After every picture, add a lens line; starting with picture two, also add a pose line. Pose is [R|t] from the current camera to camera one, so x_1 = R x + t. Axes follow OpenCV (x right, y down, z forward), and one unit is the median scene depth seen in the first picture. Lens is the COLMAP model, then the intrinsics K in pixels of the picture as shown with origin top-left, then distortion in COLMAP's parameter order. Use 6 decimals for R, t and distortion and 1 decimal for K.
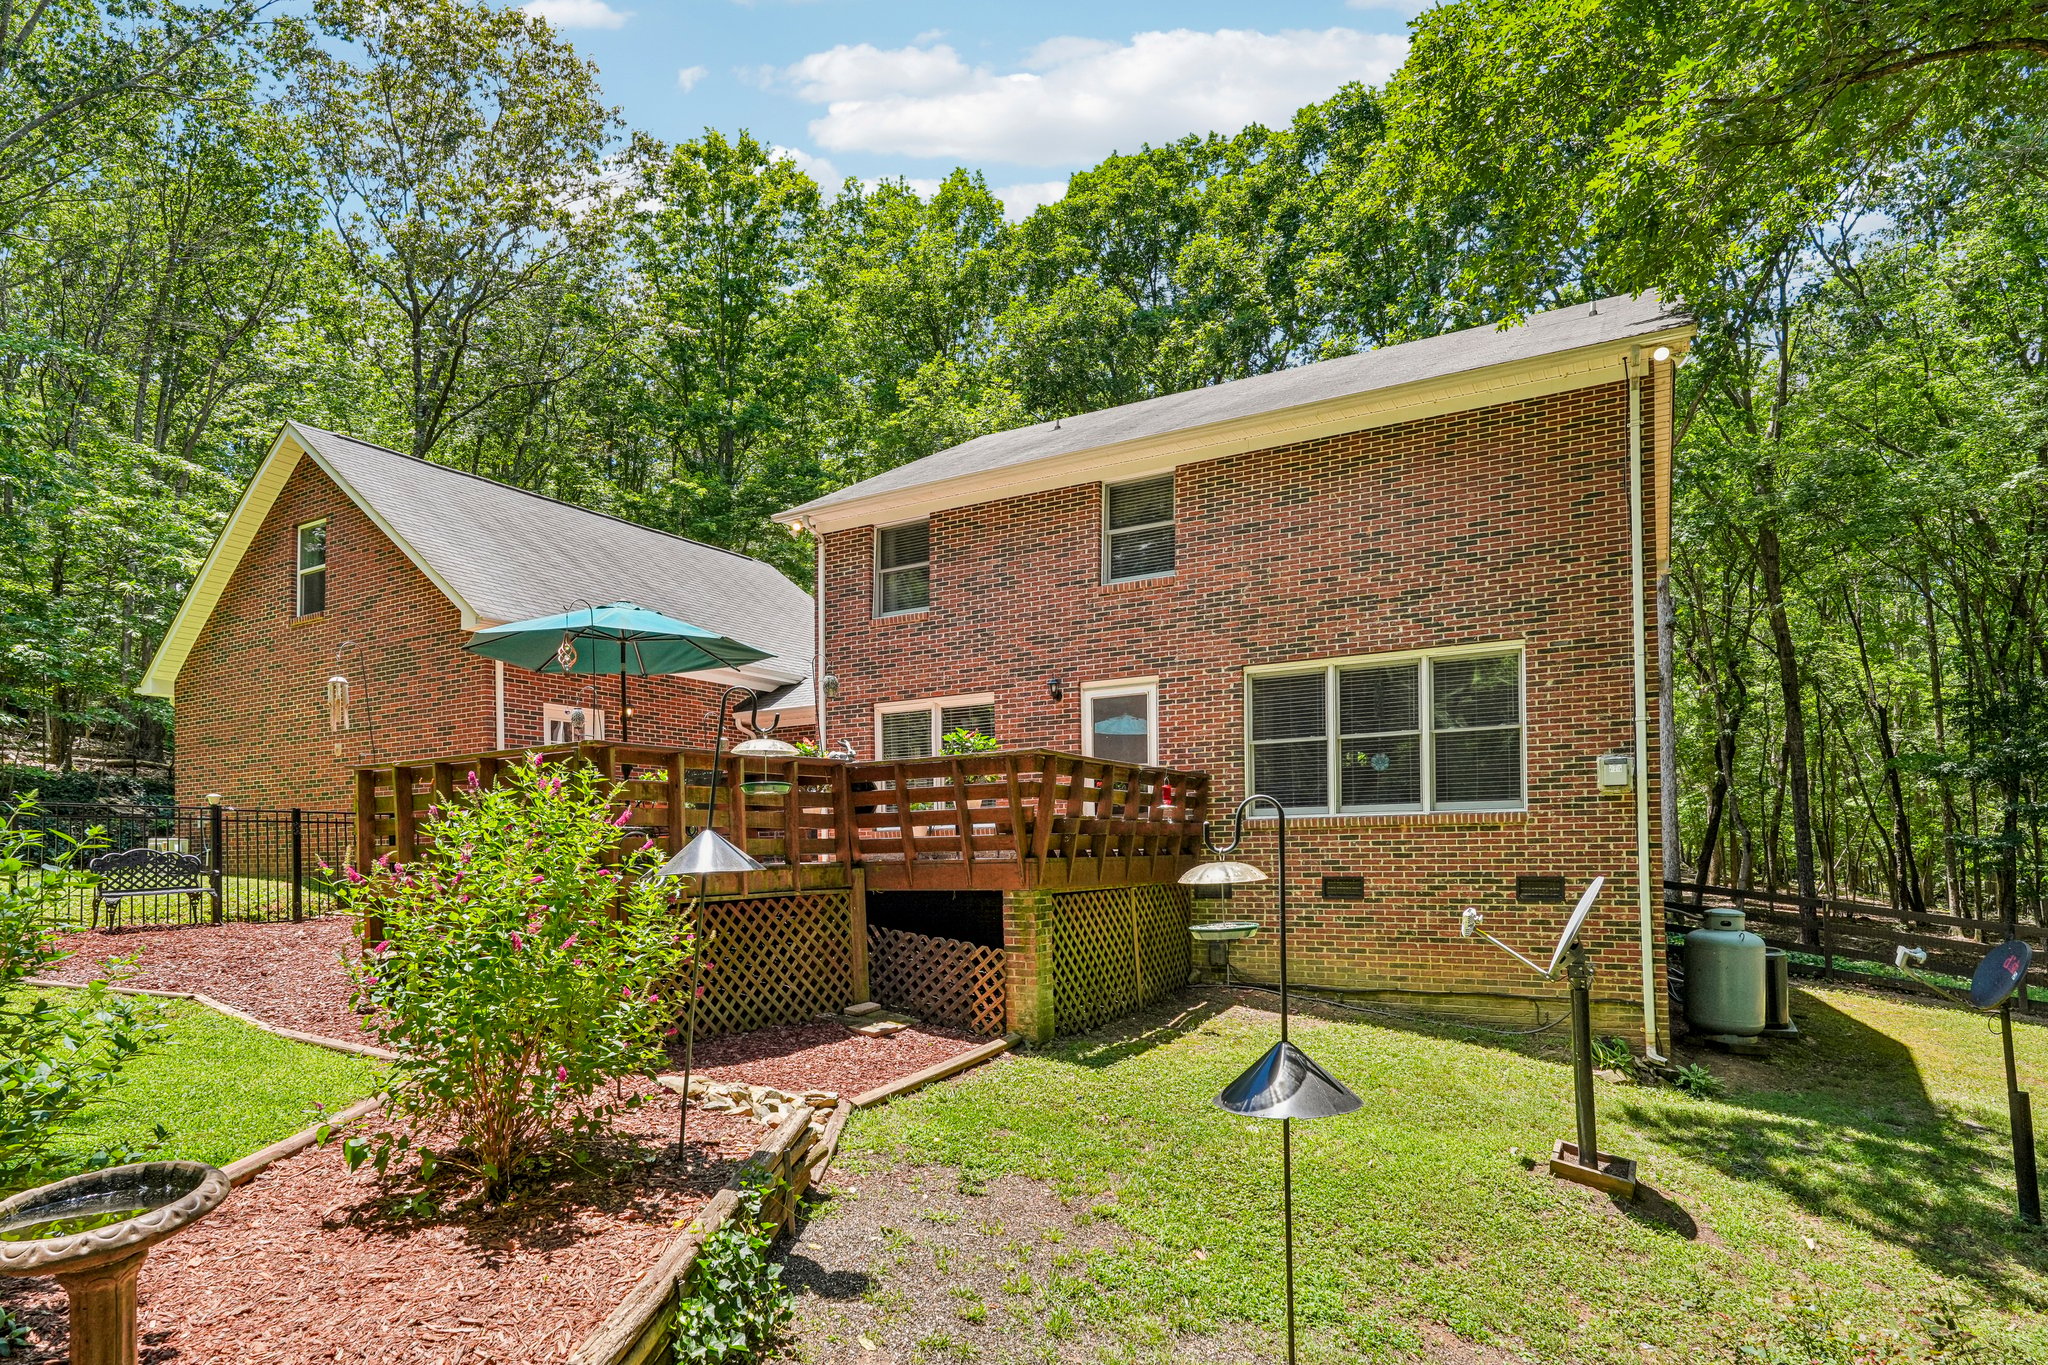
lens RADIAL K [[992.5, 0, 1024.0], [0, 992.5, 682.5], [0, 0, 1]] dist [-0.001910, 0.000045]
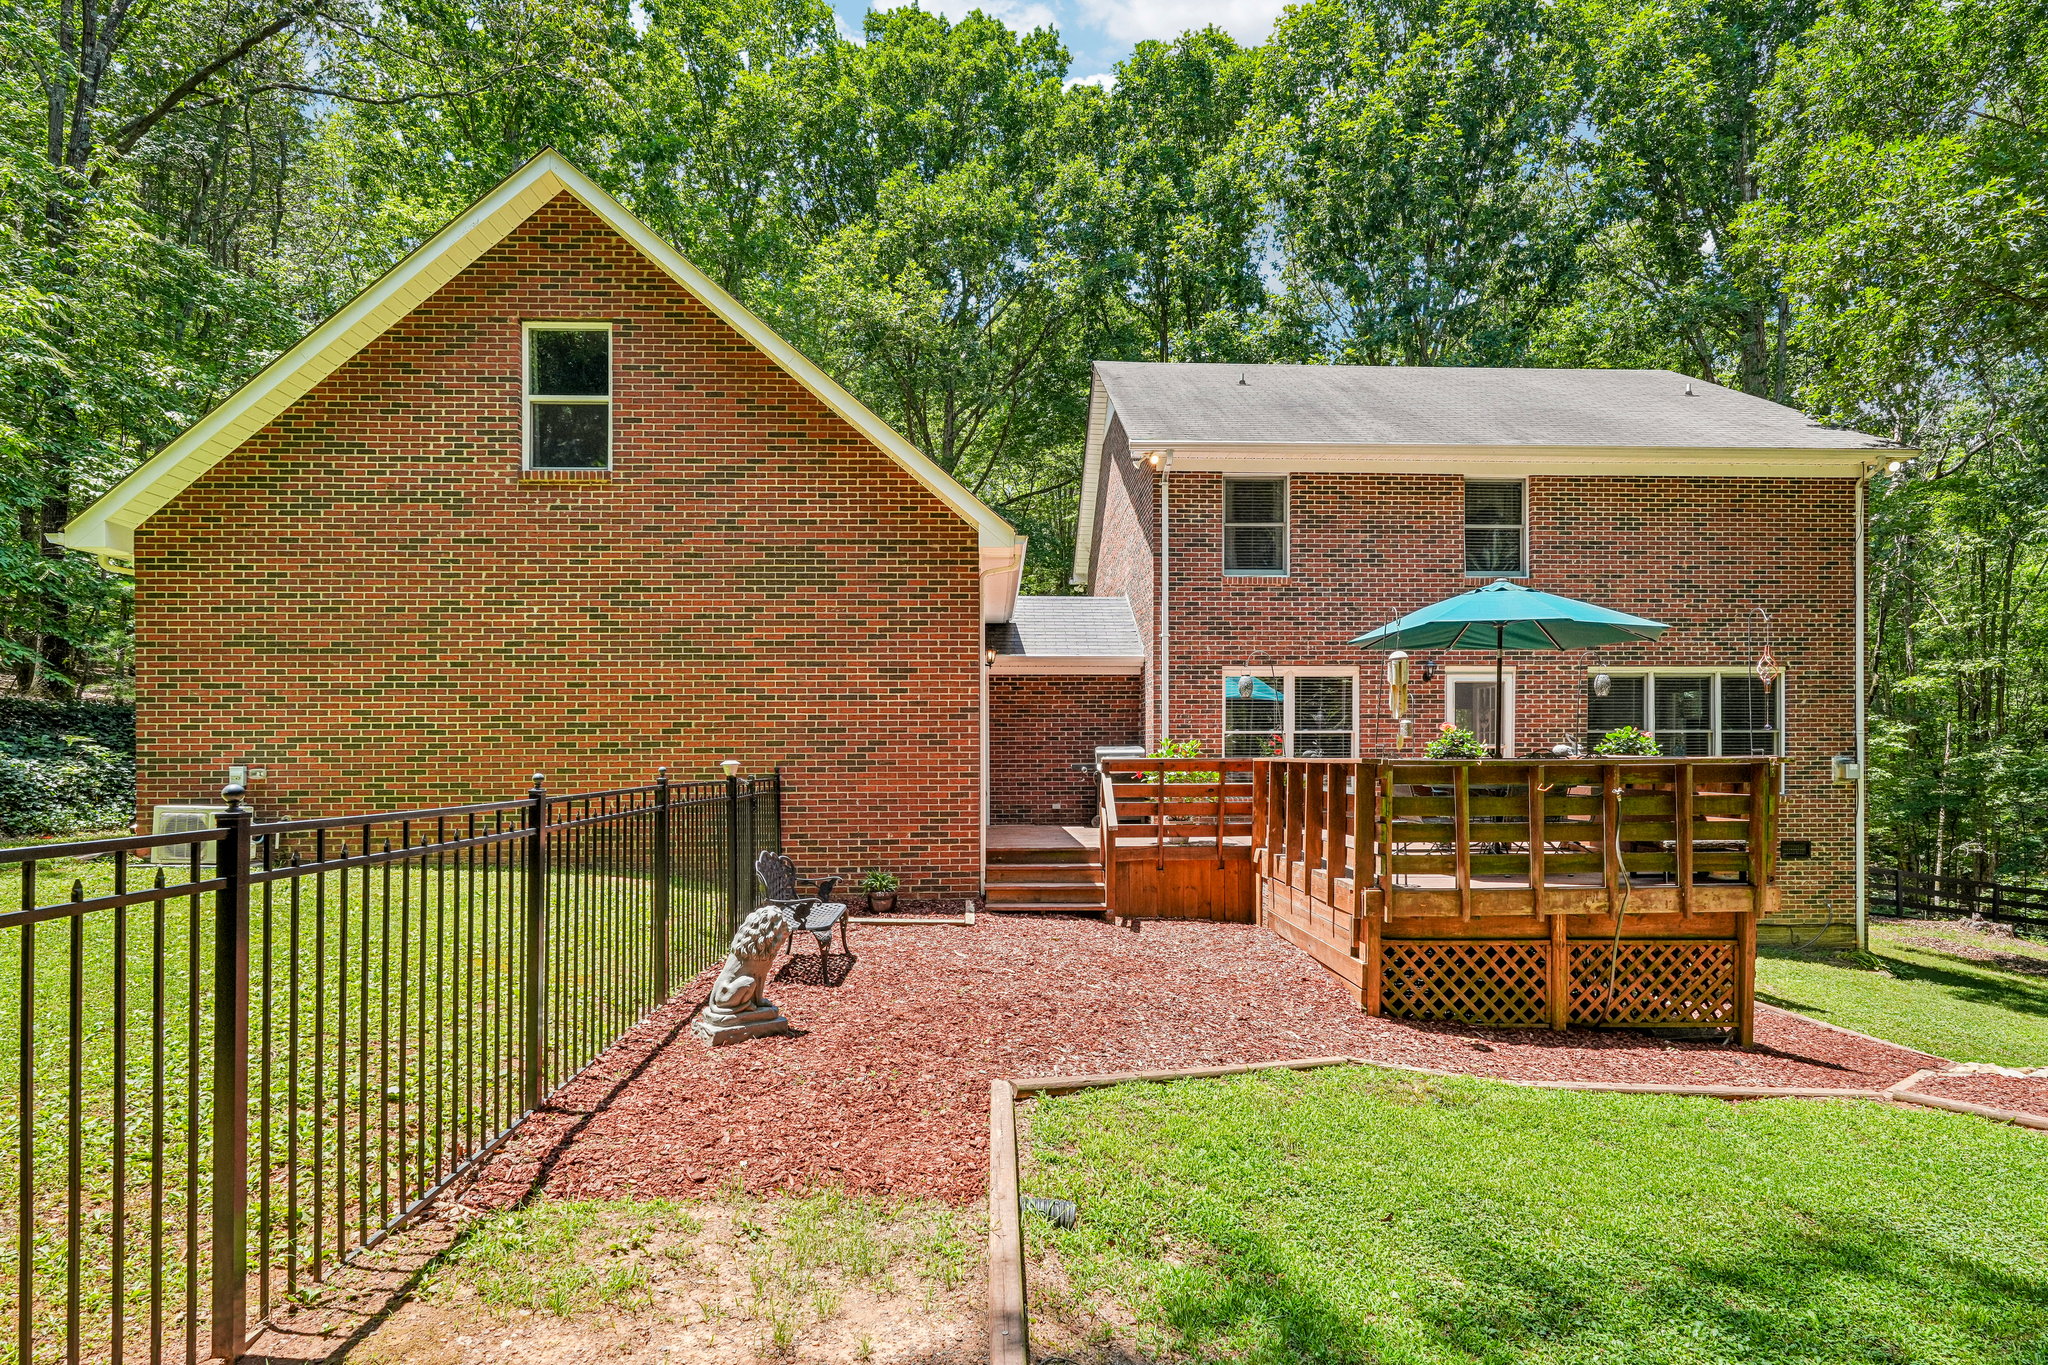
lens RADIAL K [[960.7, 0, 1028.6], [0, 960.7, 744.3], [0, 0, 1]] dist [0.001705, 0.000333]
pose [[0.868534, 0.027276, 0.494878, -0.827356], [-0.098098, 0.988192, 0.117702, 0.005647], [-0.485824, -0.150775, 0.860954, 0.303045]]
